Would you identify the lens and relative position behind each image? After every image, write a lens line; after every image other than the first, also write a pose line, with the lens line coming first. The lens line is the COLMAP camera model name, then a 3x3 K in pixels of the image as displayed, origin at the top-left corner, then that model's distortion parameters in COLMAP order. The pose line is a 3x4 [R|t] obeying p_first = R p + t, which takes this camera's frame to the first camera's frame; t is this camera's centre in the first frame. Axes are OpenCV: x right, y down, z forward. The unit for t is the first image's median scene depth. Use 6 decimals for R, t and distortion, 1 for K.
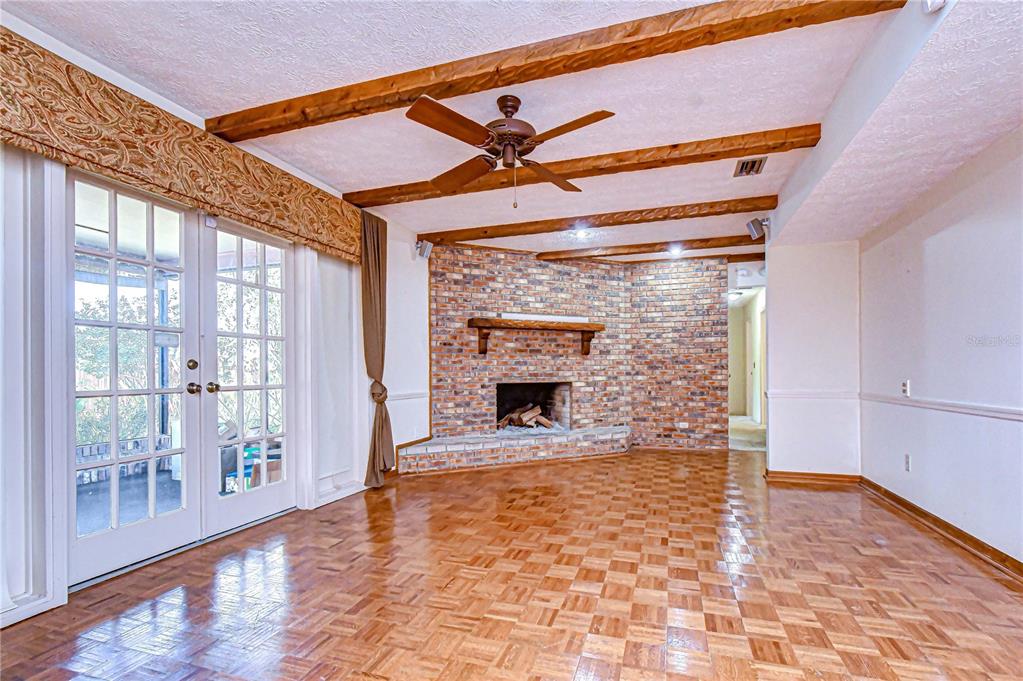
lens RADIAL K [[469.9, 0, 517.2], [0, 469.9, 374.8], [0, 0, 1]] dist [0.014765, -0.007537]
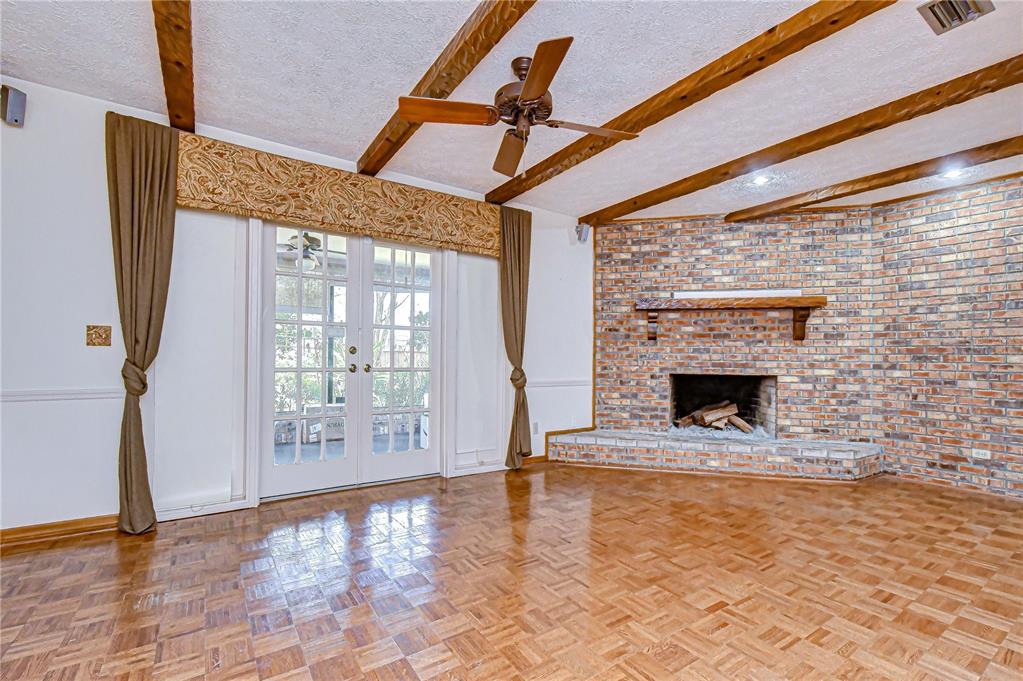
lens RADIAL K [[469.9, 0, 498.0], [0, 469.9, 359.5], [0, 0, 1]] dist [0.014765, -0.007537]
pose [[0.778597, 0.017593, -0.627278, 0.268832], [-0.020200, 0.999792, 0.002969, -0.004799], [0.627199, 0.010360, 0.778790, 0.135740]]
